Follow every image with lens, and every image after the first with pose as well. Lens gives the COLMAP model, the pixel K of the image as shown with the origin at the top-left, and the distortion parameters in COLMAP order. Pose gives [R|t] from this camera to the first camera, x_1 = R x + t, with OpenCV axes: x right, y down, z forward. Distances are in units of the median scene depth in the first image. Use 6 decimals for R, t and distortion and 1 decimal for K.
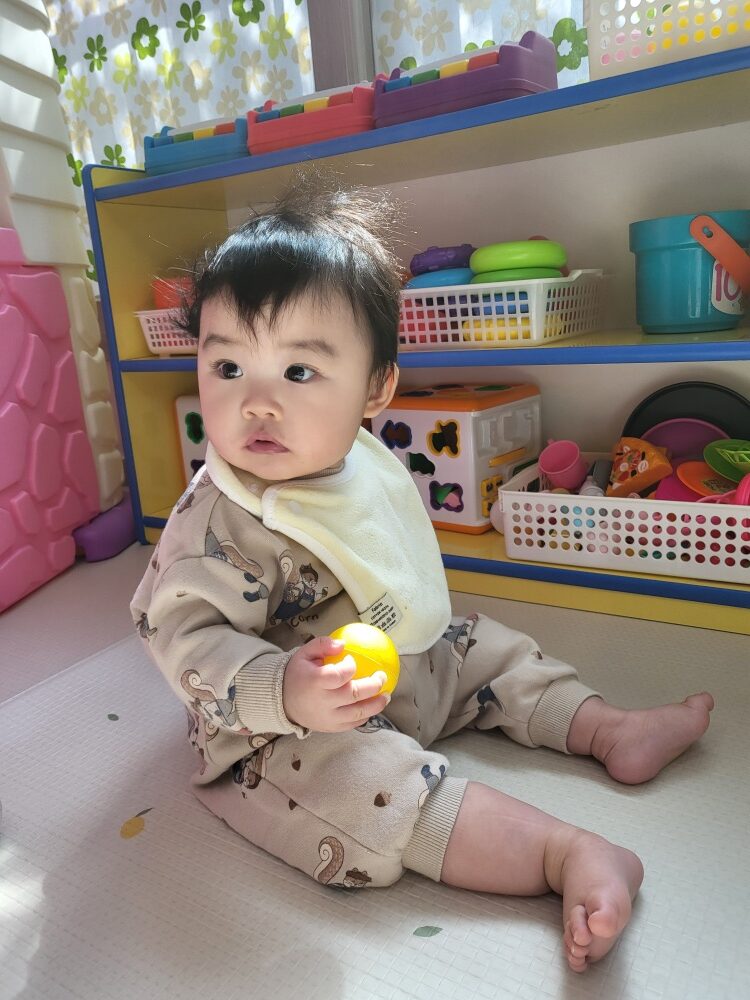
lens RADIAL K [[783.2, 0, 377.8], [0, 783.2, 507.7], [0, 0, 1]] dist [-0.041944, 0.061360]
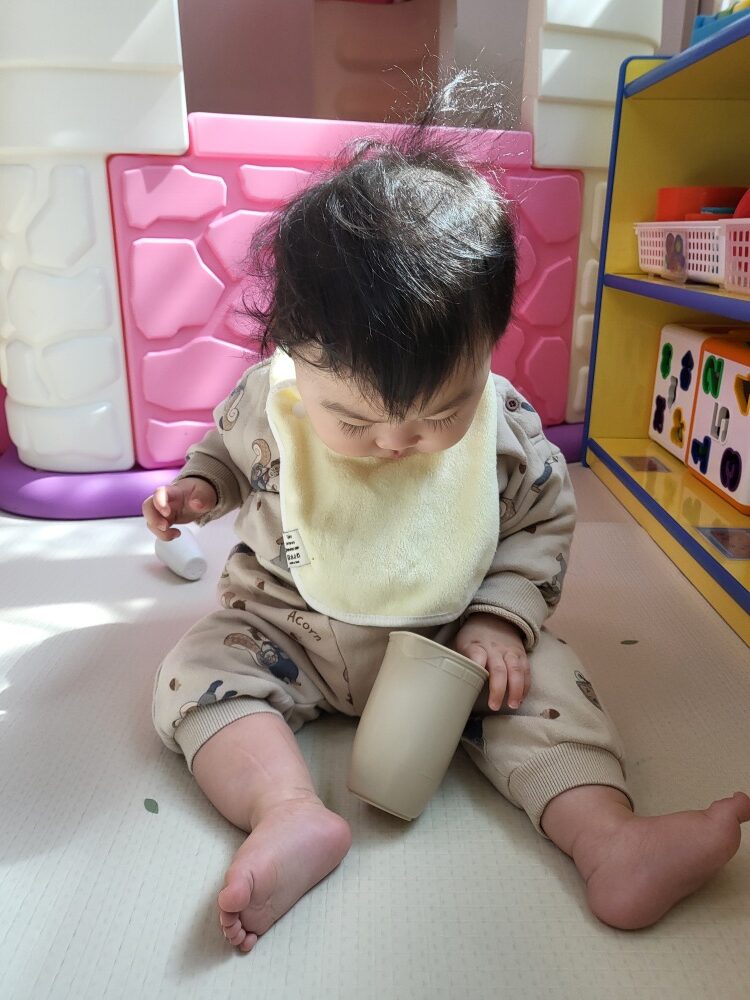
lens RADIAL K [[783.2, 0, 374.0], [0, 783.2, 514.0], [0, 0, 1]] dist [-0.041944, 0.061360]
pose [[0.520682, 0.360948, -0.773697, 0.435523], [-0.261913, 0.930067, 0.257636, -0.100798], [0.812583, 0.068495, 0.578807, 0.274263]]
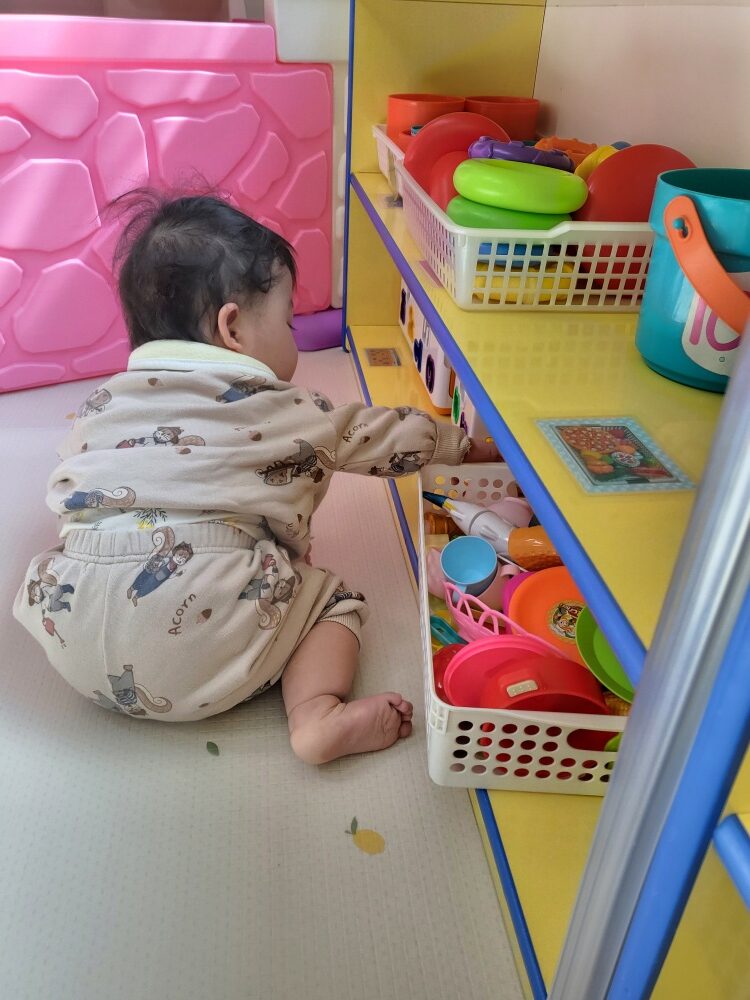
lens RADIAL K [[783.2, 0, 368.4], [0, 783.2, 501.0], [0, 0, 1]] dist [-0.041944, 0.061360]
pose [[0.620621, 0.495716, -0.607532, 0.607871], [-0.285801, 0.864514, 0.413442, -0.289134], [0.730169, -0.082957, 0.678211, 0.340810]]
